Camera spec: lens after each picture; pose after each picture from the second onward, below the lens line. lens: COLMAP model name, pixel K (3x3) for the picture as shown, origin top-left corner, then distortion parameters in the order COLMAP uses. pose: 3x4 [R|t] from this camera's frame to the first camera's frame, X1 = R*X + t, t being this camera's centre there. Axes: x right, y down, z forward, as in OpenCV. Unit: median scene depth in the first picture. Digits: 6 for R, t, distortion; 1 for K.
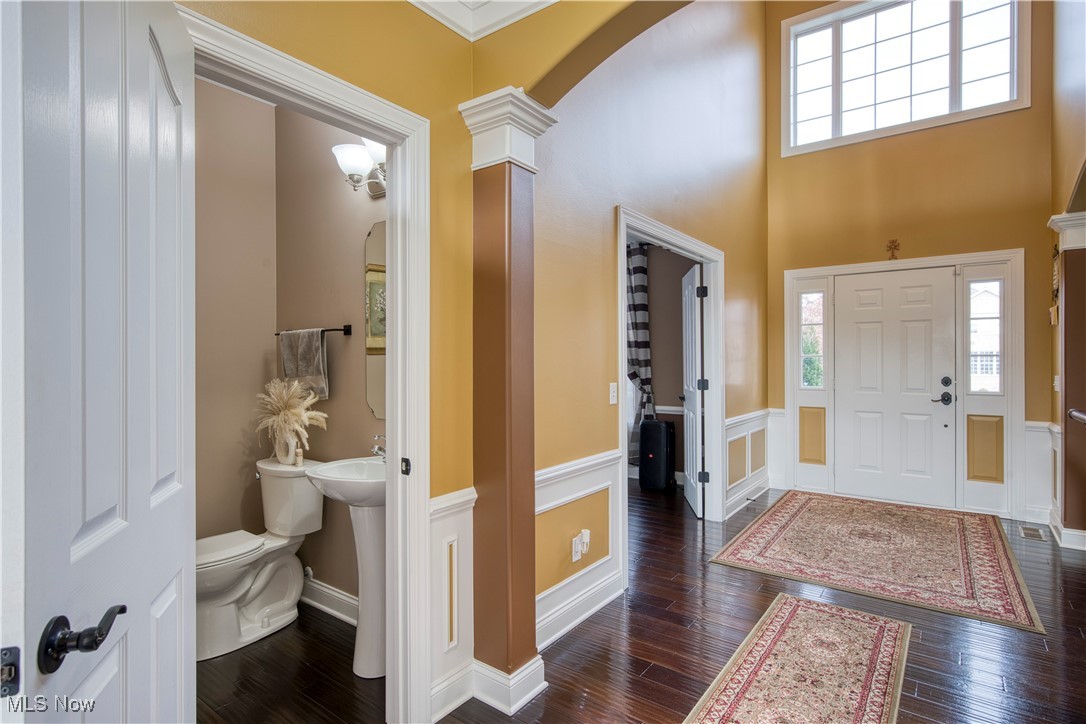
lens RADIAL K [[561.4, 0, 543.0], [0, 561.4, 356.9], [0, 0, 1]] dist [-0.004793, 0.008195]
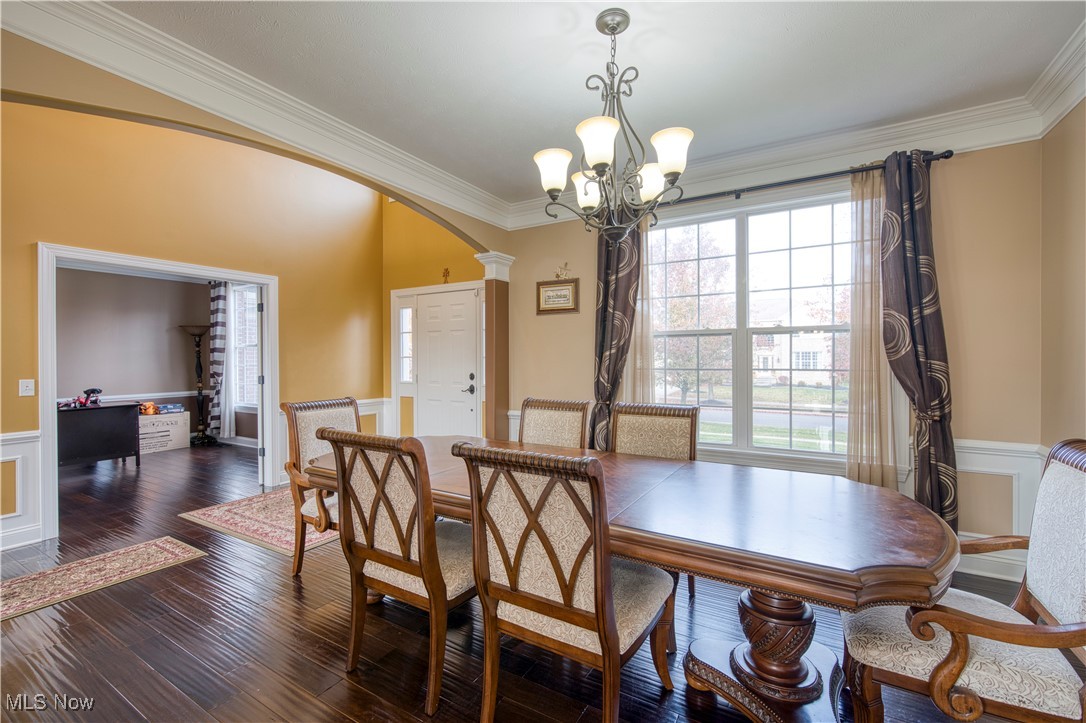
lens RADIAL K [[474.7, 0, 535.6], [0, 474.7, 356.2], [0, 0, 1]] dist [-0.003996, -0.000054]
pose [[0.995348, -0.001104, 0.096337, 0.738536], [0.001124, 0.999999, -0.000148, -0.003848], [-0.096336, 0.000256, 0.995349, -0.125969]]
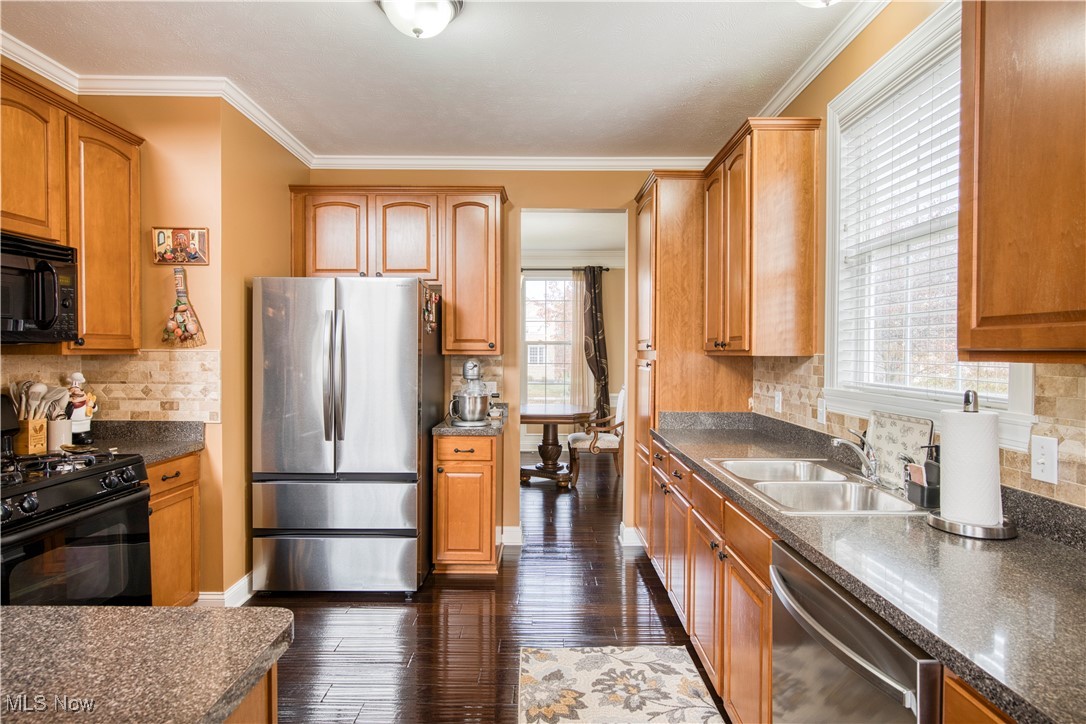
lens RADIAL K [[561.4, 0, 541.7], [0, 561.4, 359.0], [0, 0, 1]] dist [-0.004793, 0.008195]
pose [[0.804509, -0.002899, 0.593933, 0.217111], [-0.006476, 0.999886, 0.013653, -0.018566], [-0.593905, -0.014830, 0.804398, -0.752036]]
